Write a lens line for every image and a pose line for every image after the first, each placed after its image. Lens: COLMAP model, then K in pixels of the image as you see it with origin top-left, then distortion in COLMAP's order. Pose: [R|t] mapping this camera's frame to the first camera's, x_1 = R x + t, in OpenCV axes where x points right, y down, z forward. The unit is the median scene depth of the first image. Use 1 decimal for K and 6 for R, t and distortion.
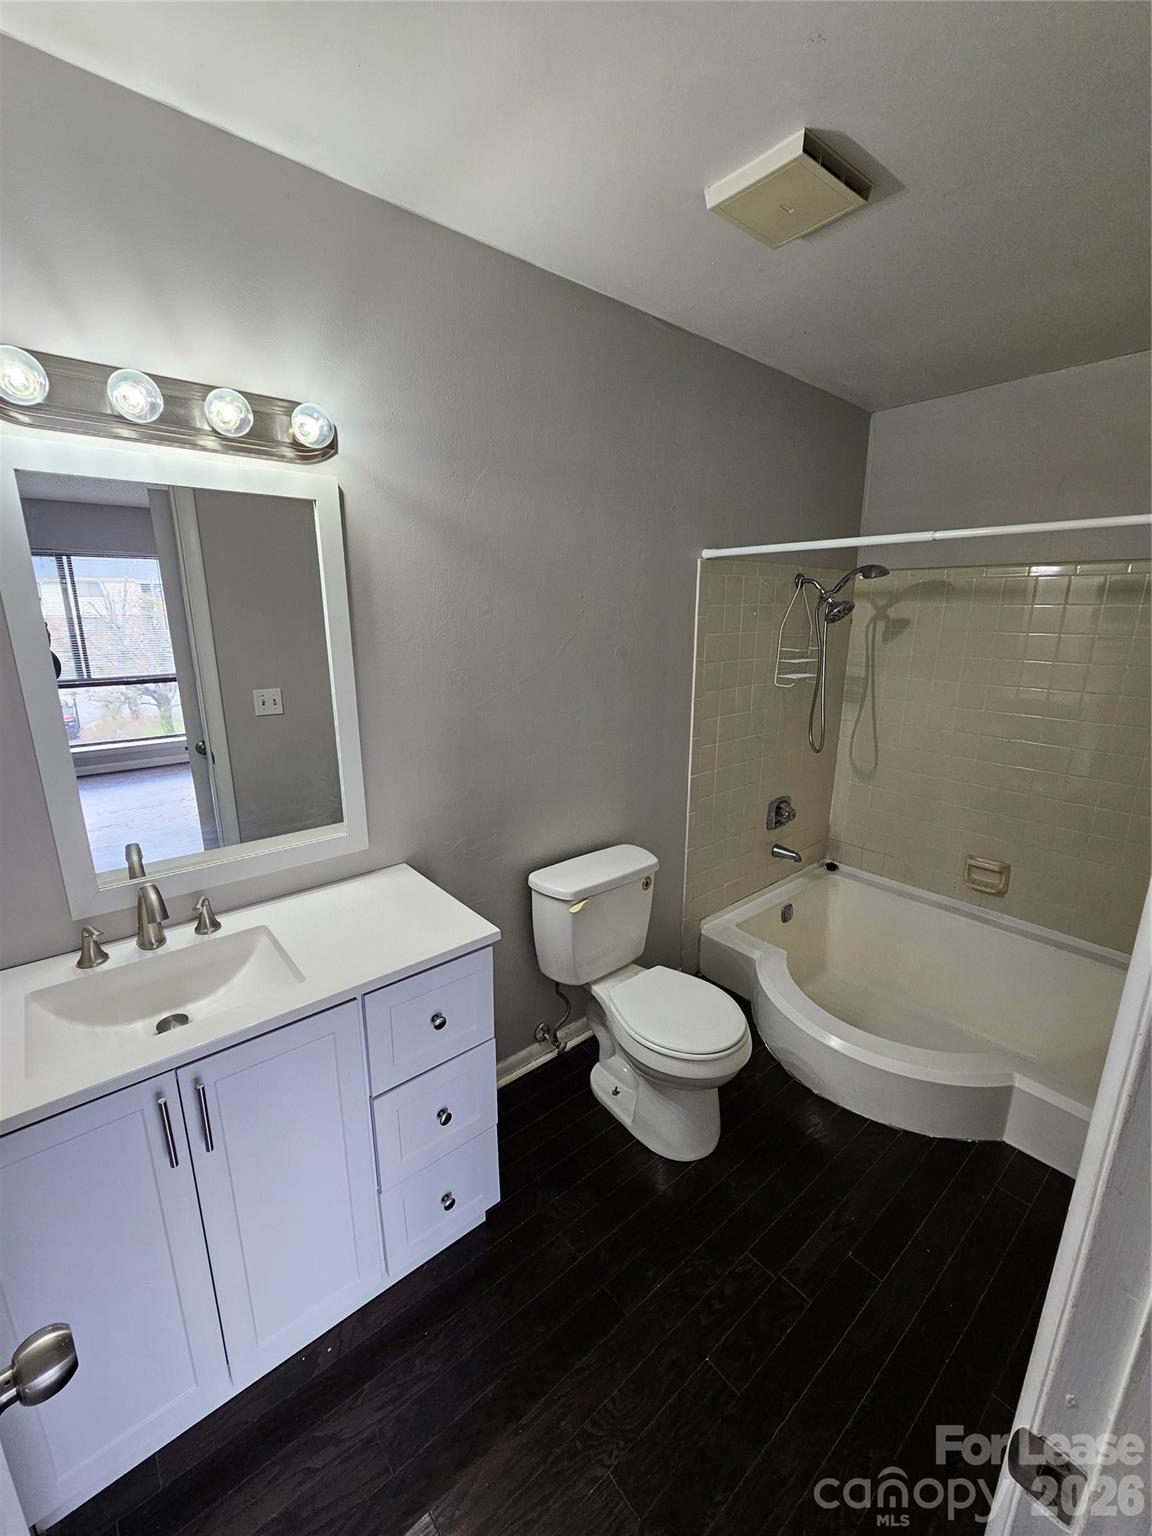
lens RADIAL K [[628.3, 0, 577.5], [0, 628.3, 767.6], [0, 0, 1]] dist [-0.003615, 0.000726]
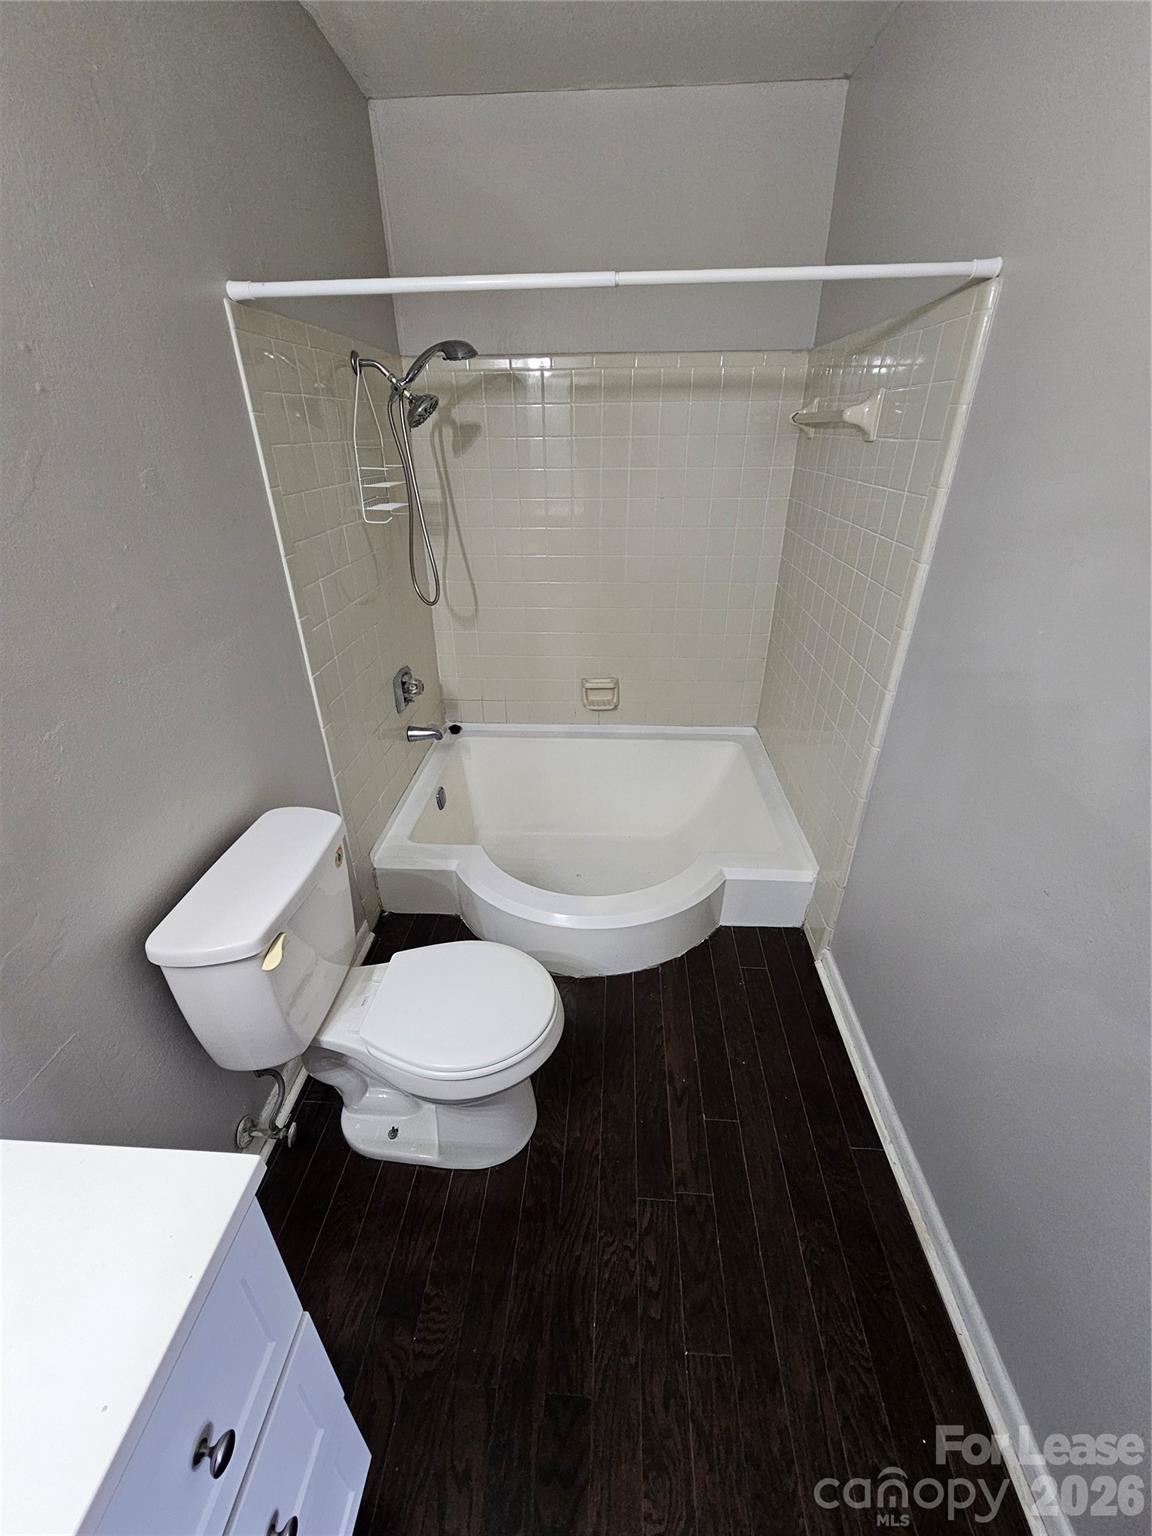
lens RADIAL K [[628.3, 0, 577.5], [0, 628.3, 767.6], [0, 0, 1]] dist [-0.003615, 0.000726]
pose [[0.690114, -0.350613, 0.633098, -0.075746], [0.188553, 0.931703, 0.310448, -0.044693], [-0.698706, -0.094872, 0.709090, 0.276636]]
